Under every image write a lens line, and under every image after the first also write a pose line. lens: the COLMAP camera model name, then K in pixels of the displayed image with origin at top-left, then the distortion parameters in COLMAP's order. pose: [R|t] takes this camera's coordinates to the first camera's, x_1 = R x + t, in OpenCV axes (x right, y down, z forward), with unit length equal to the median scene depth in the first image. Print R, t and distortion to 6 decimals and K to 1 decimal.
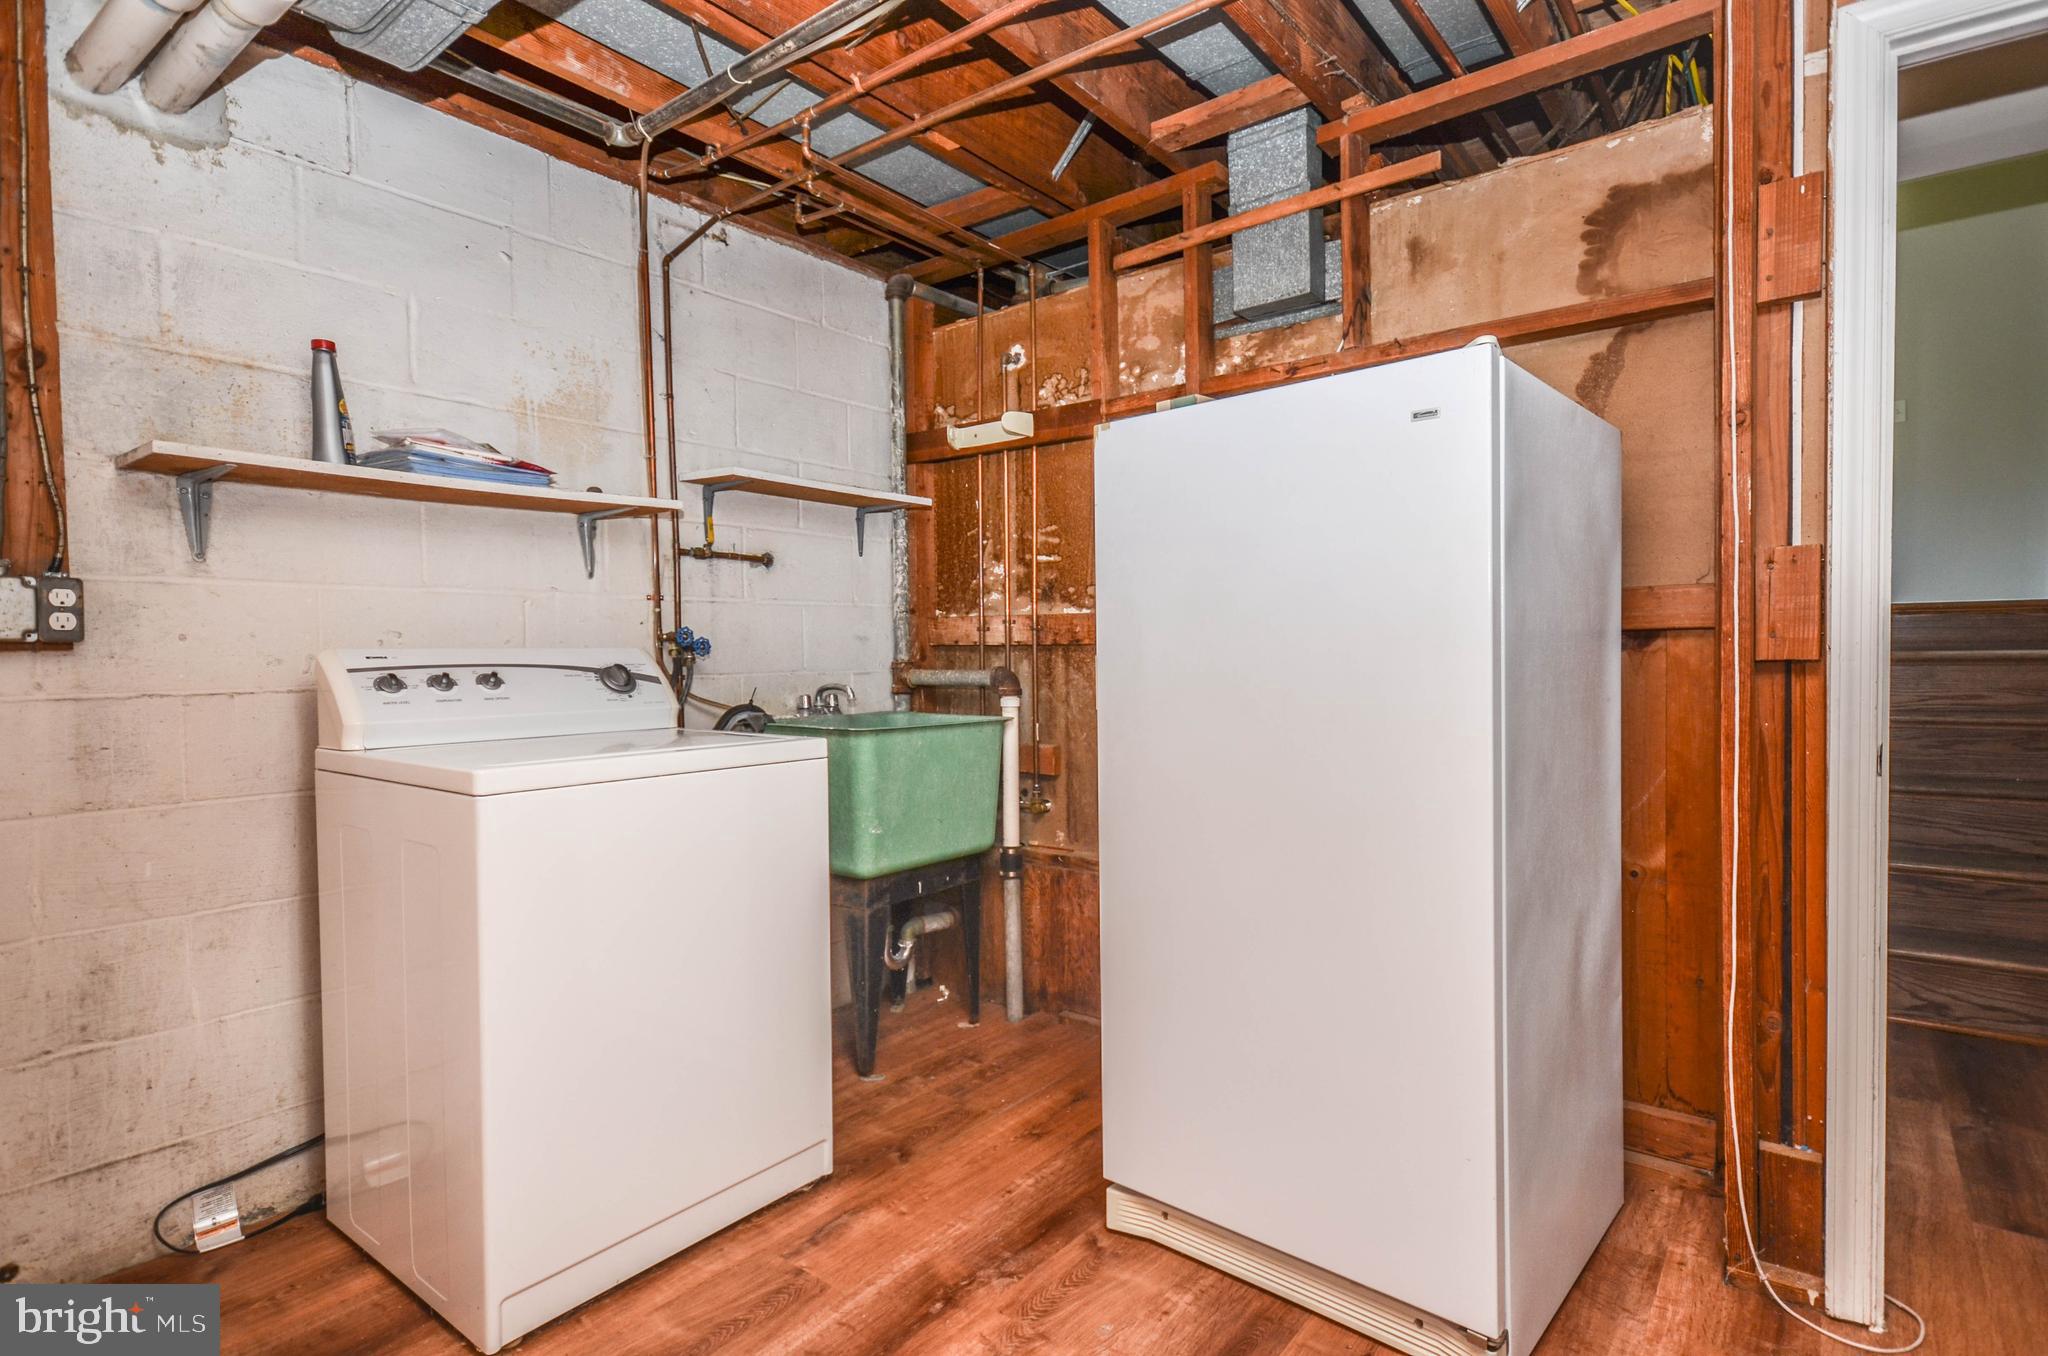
lens RADIAL K [[1022.3, 0, 1050.2], [0, 1022.3, 681.2], [0, 0, 1]] dist [0.003878, 0.001118]
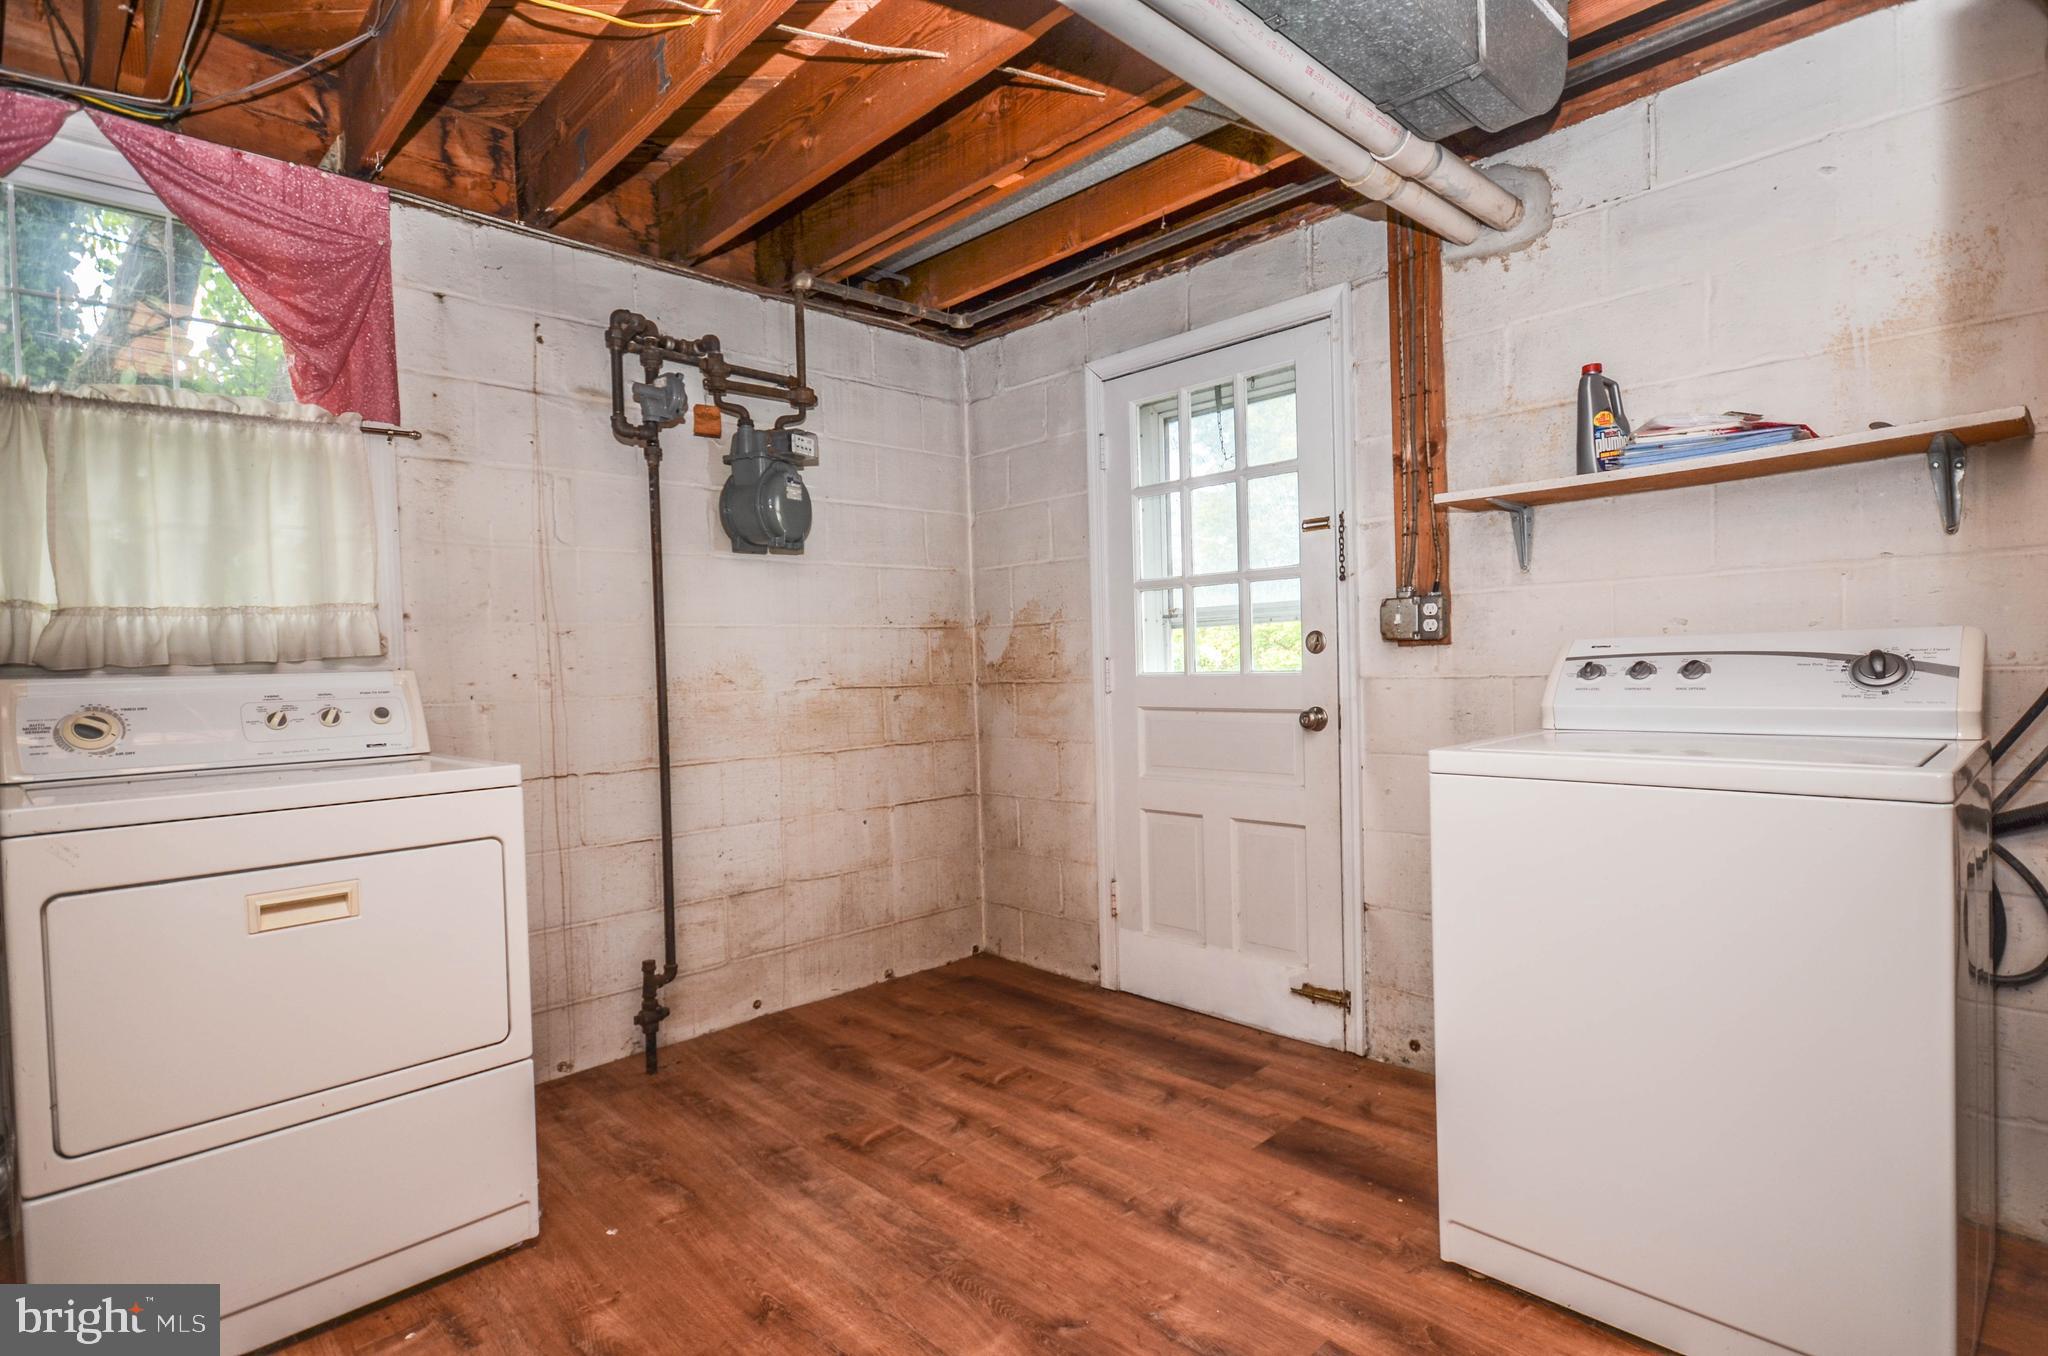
lens RADIAL K [[1022.3, 0, 1050.2], [0, 1022.3, 681.2], [0, 0, 1]] dist [0.003878, 0.001118]
pose [[-0.138723, 0.031757, -0.989822, 0.512730], [0.003539, 0.999495, 0.031571, -0.023479], [0.990325, 0.000877, -0.138765, 0.588350]]
